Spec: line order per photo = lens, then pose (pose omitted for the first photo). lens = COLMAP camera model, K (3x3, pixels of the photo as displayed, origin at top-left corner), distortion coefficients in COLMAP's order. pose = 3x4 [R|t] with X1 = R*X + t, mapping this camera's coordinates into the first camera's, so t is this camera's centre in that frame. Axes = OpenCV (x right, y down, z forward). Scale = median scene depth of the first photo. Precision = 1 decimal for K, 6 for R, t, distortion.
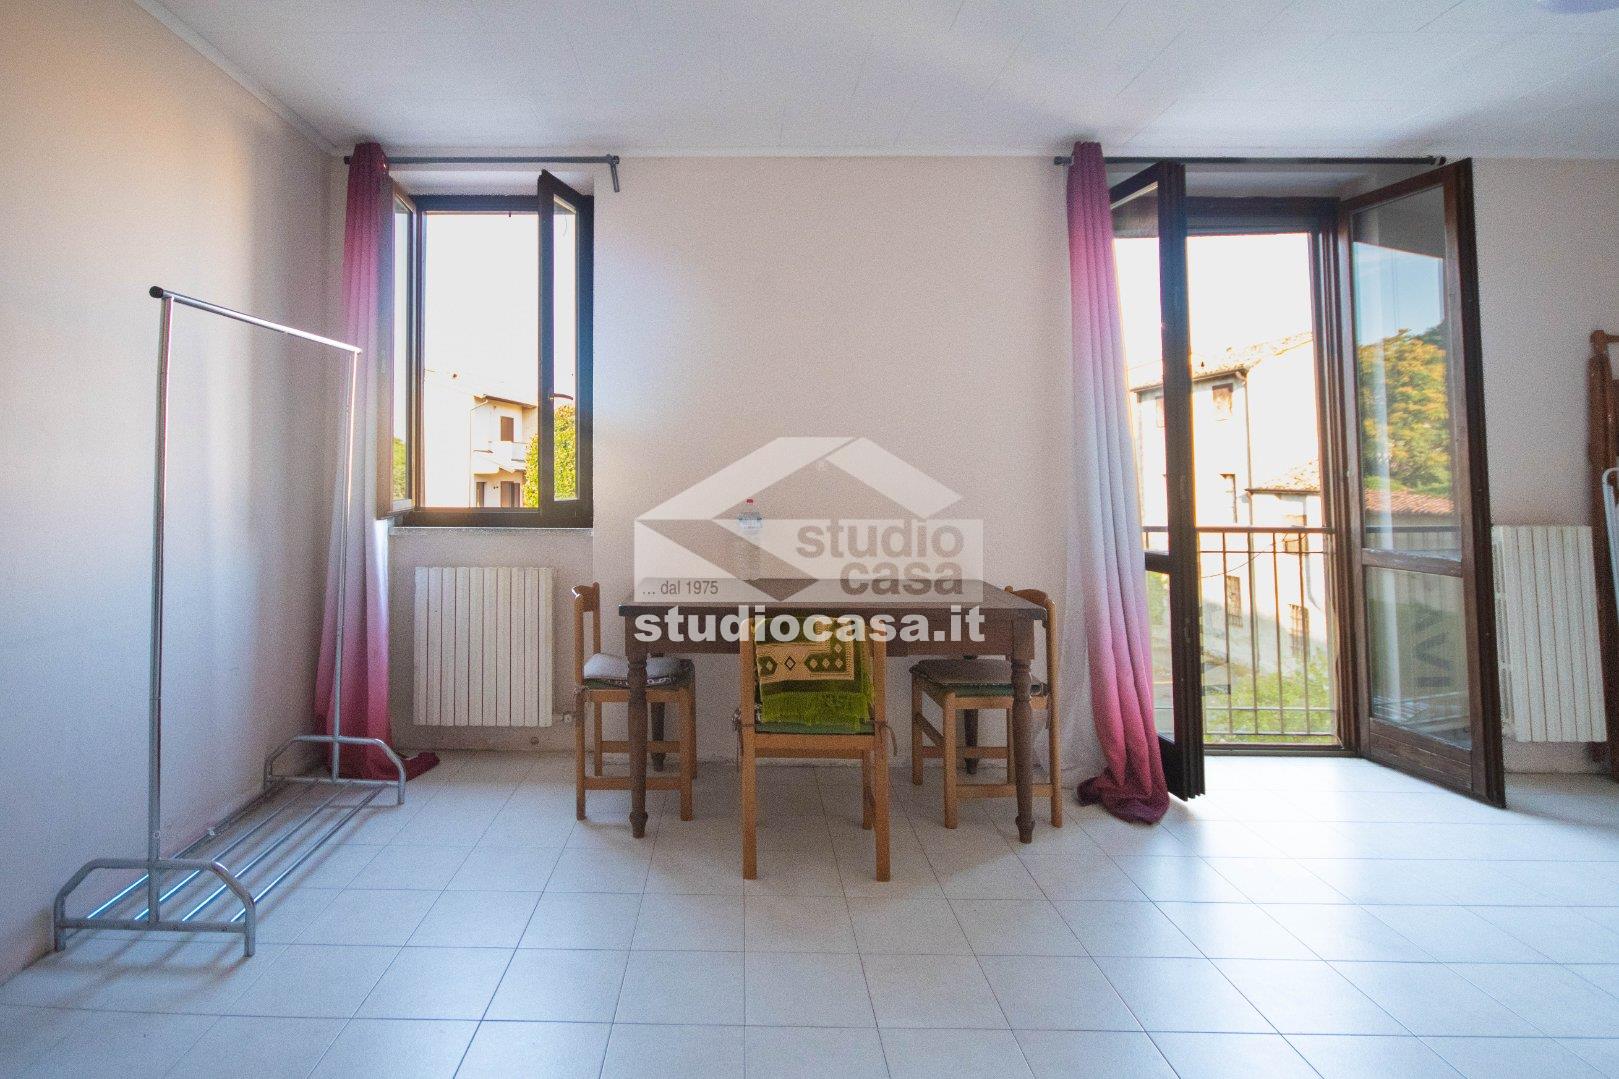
lens RADIAL K [[861.0, 0, 804.2], [0, 861.0, 431.6], [0, 0, 1]] dist [-0.002236, 0.000154]
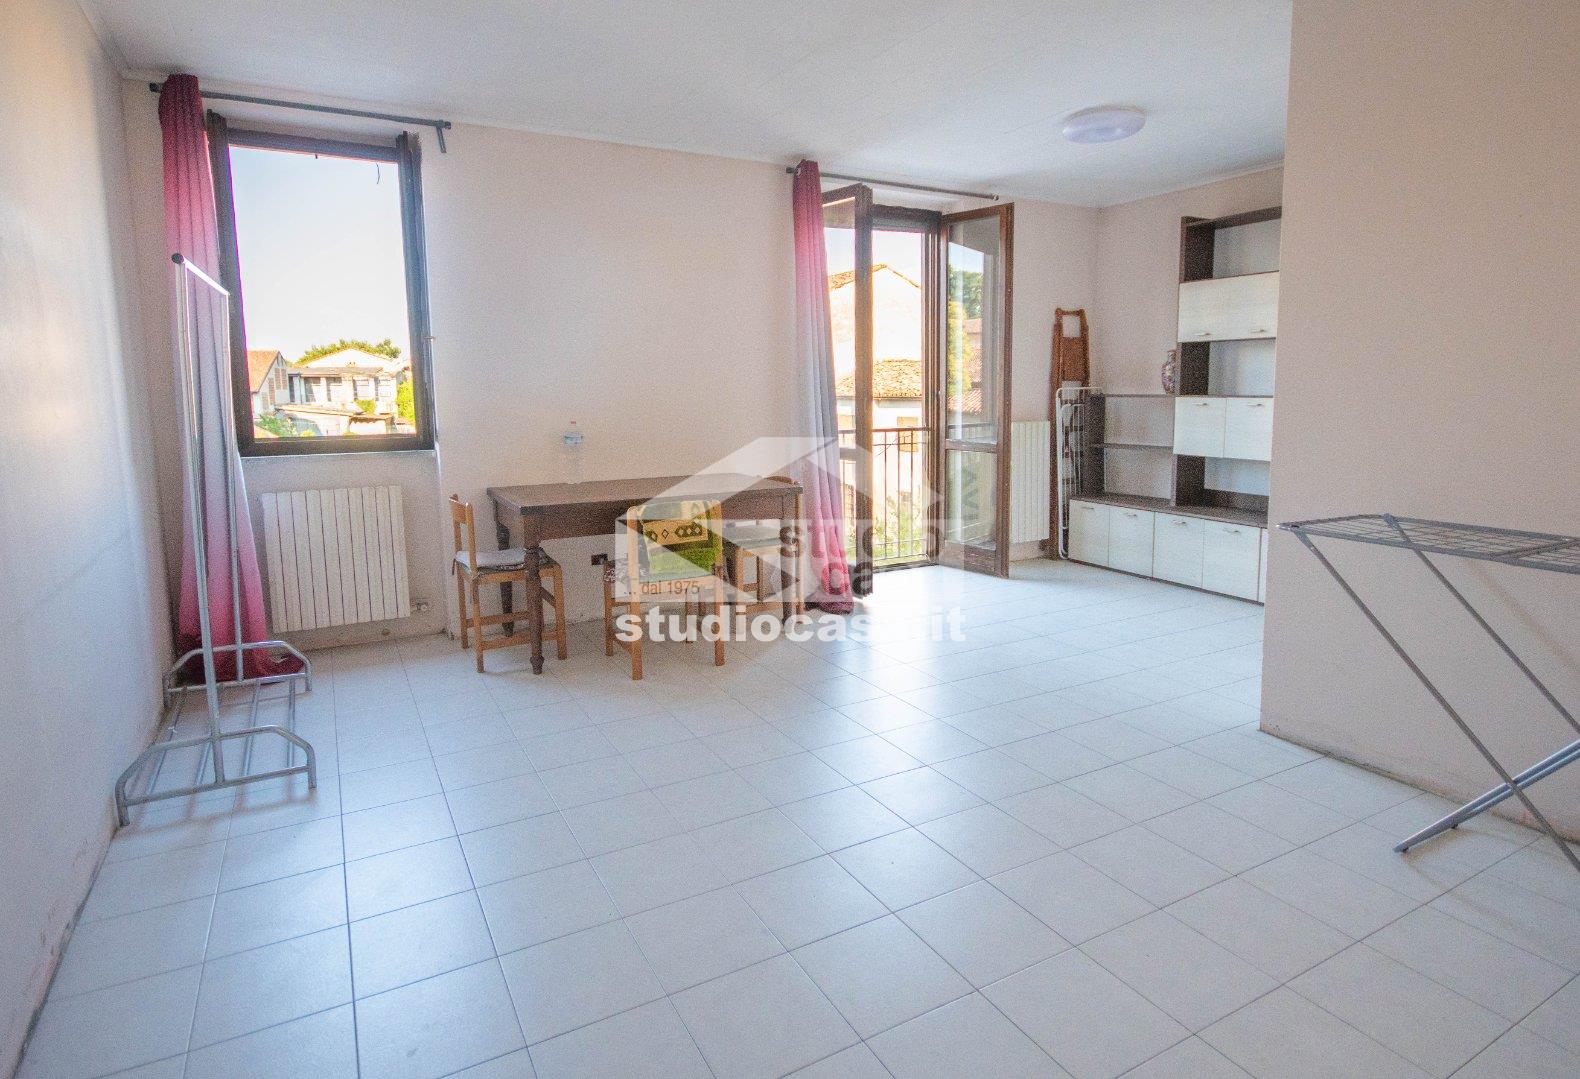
lens RADIAL K [[795.9, 0, 838.5], [0, 795.9, 481.2], [0, 0, 1]] dist [0.000185, 0.001016]
pose [[0.862590, -0.069423, 0.501117, -0.323155], [-0.017637, 0.985811, 0.166930, -0.037323], [-0.505596, -0.152830, 0.849127, -0.212065]]
